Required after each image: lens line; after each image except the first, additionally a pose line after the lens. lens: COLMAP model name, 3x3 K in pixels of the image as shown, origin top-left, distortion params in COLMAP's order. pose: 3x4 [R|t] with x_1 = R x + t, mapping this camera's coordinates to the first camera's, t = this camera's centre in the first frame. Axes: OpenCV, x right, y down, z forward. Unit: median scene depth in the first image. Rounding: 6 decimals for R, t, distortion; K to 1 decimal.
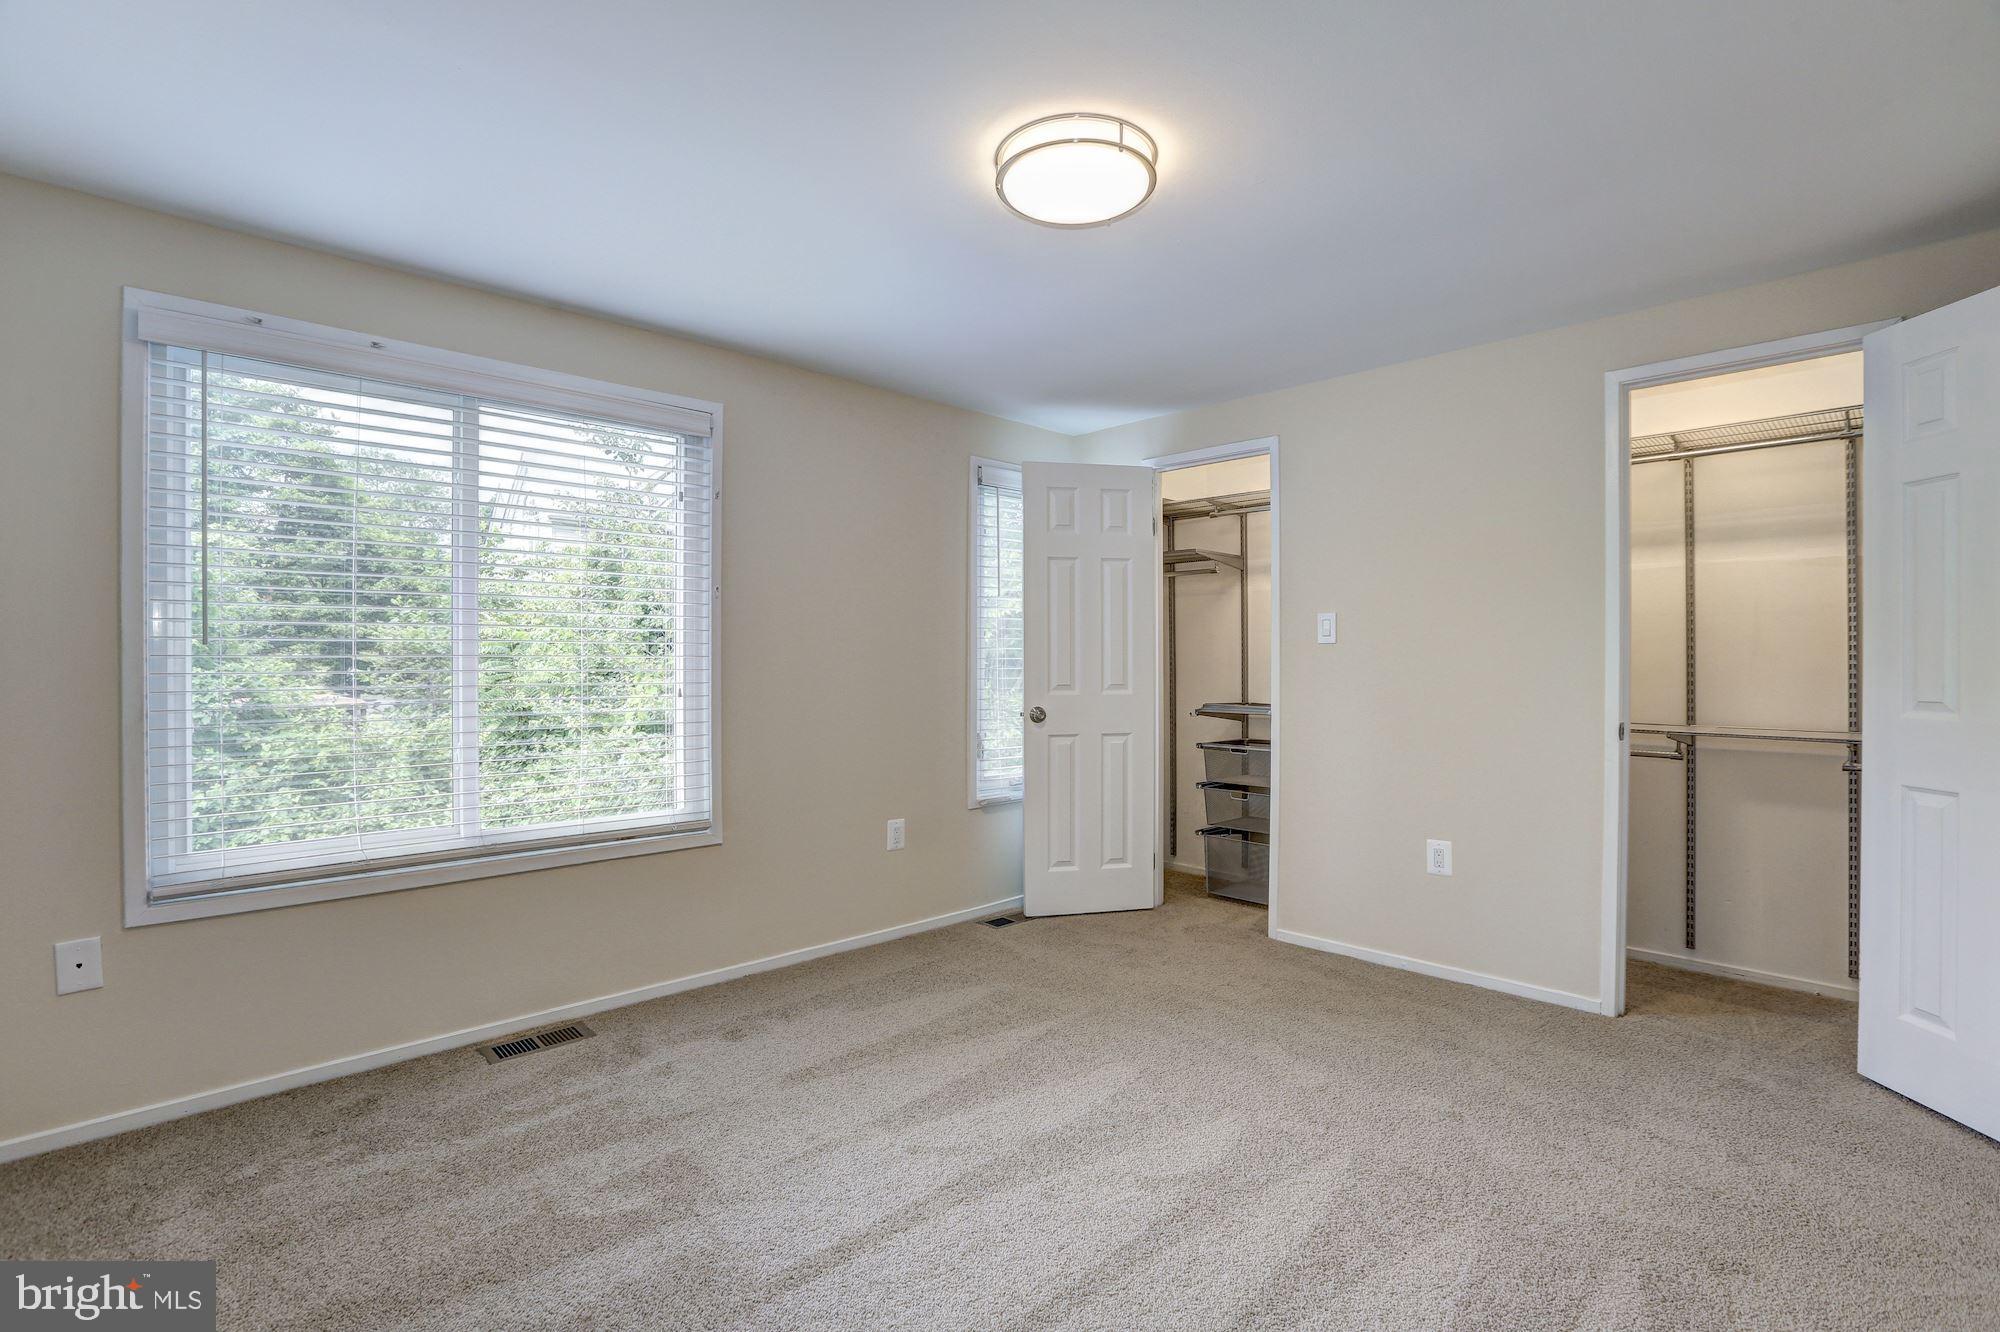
lens RADIAL K [[932.4, 0, 993.7], [0, 932.4, 664.5], [0, 0, 1]] dist [-0.049790, 0.017048]
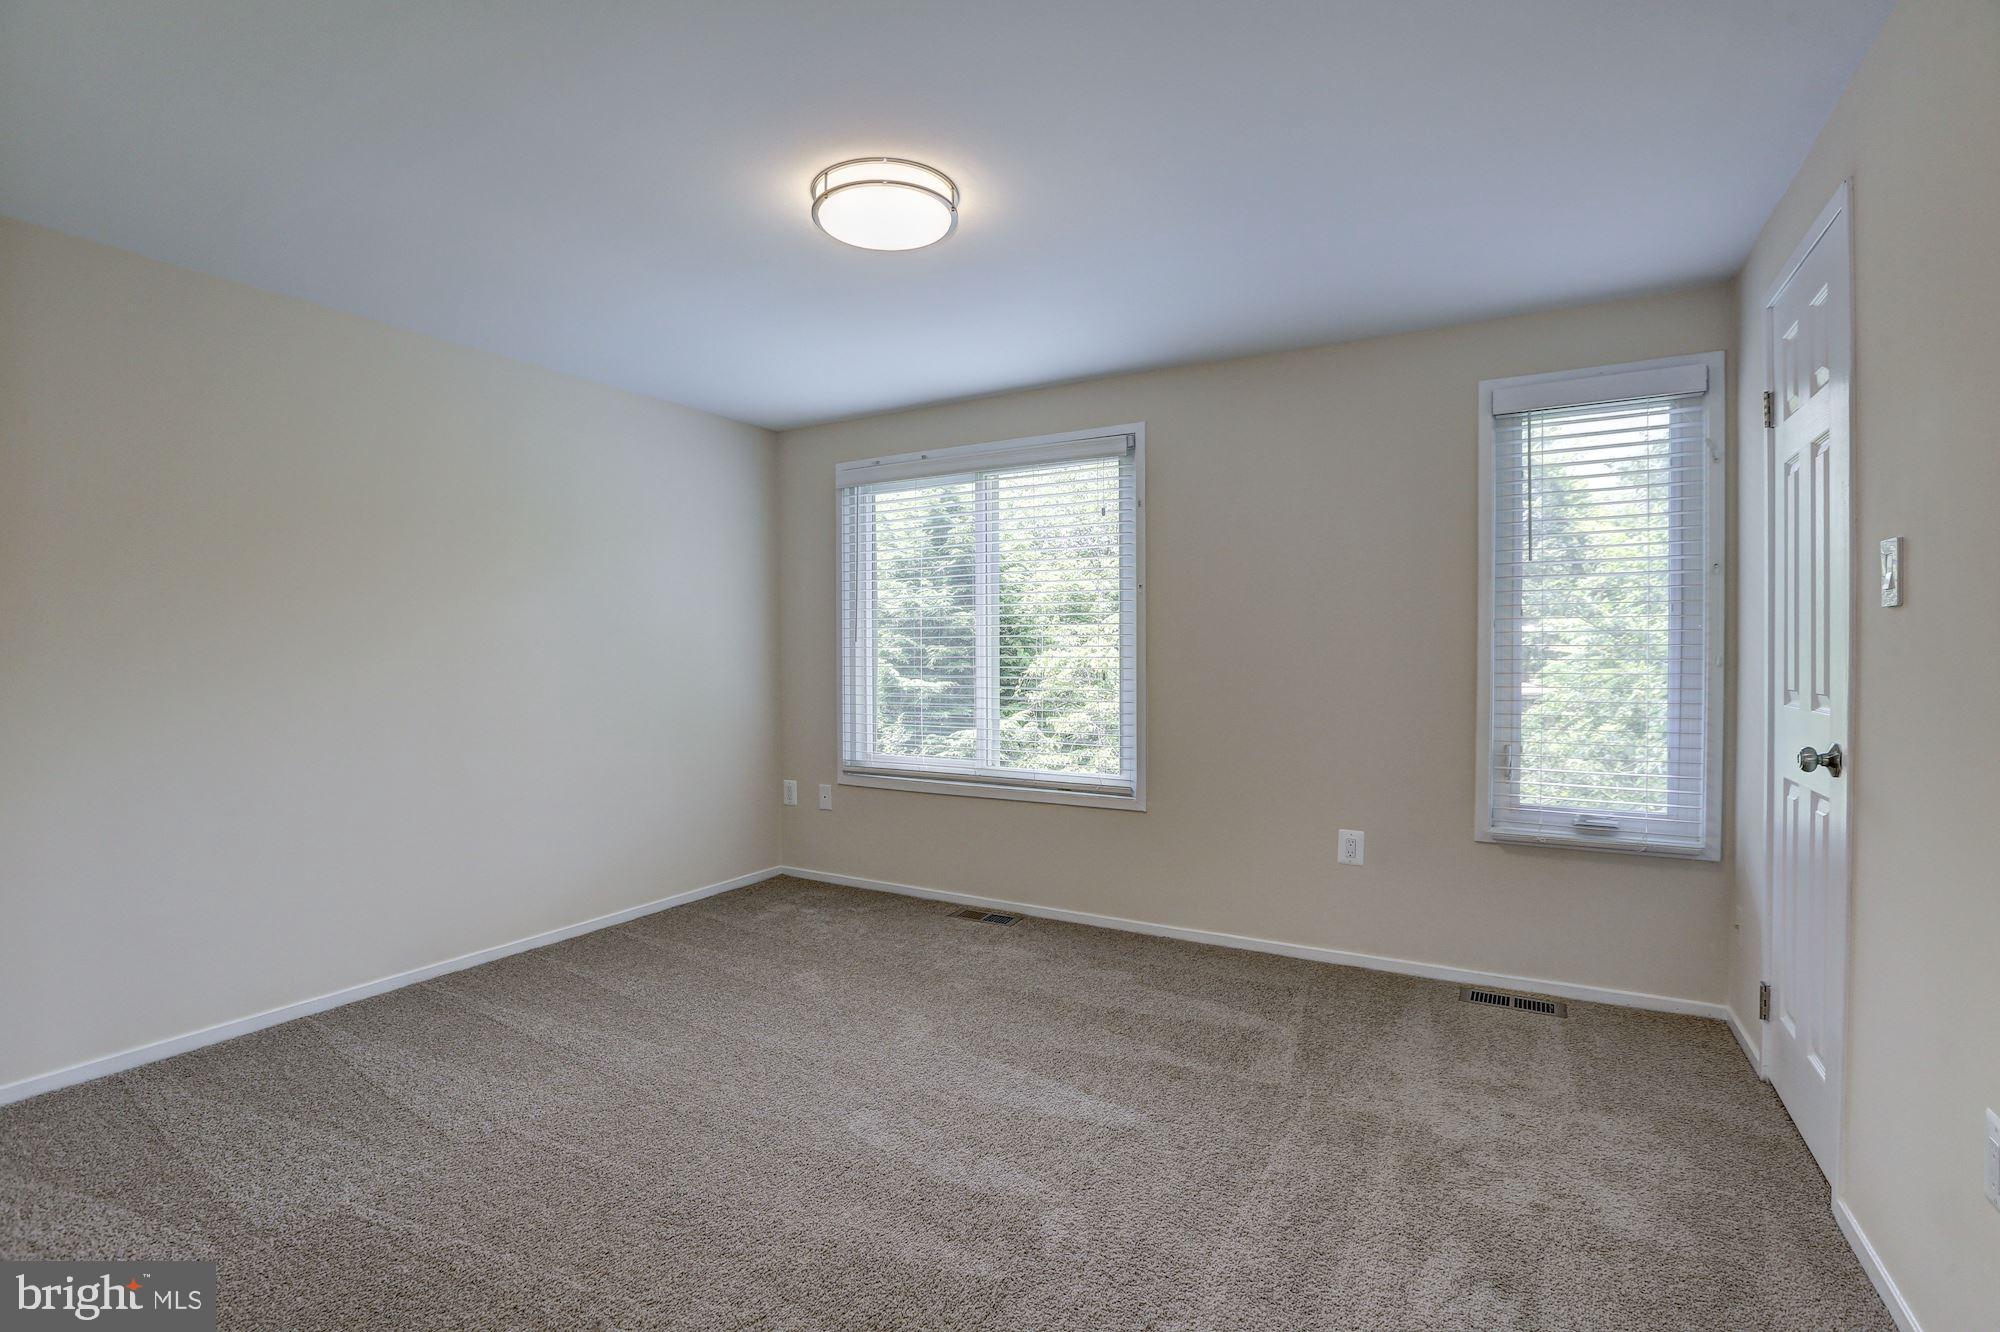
lens RADIAL K [[932.4, 0, 993.7], [0, 932.4, 664.5], [0, 0, 1]] dist [-0.049790, 0.017048]
pose [[0.264606, 0.007296, -0.964329, 0.859764], [-0.004493, 0.999970, 0.006333, 0.009492], [0.964346, 0.002657, 0.264630, 0.601406]]
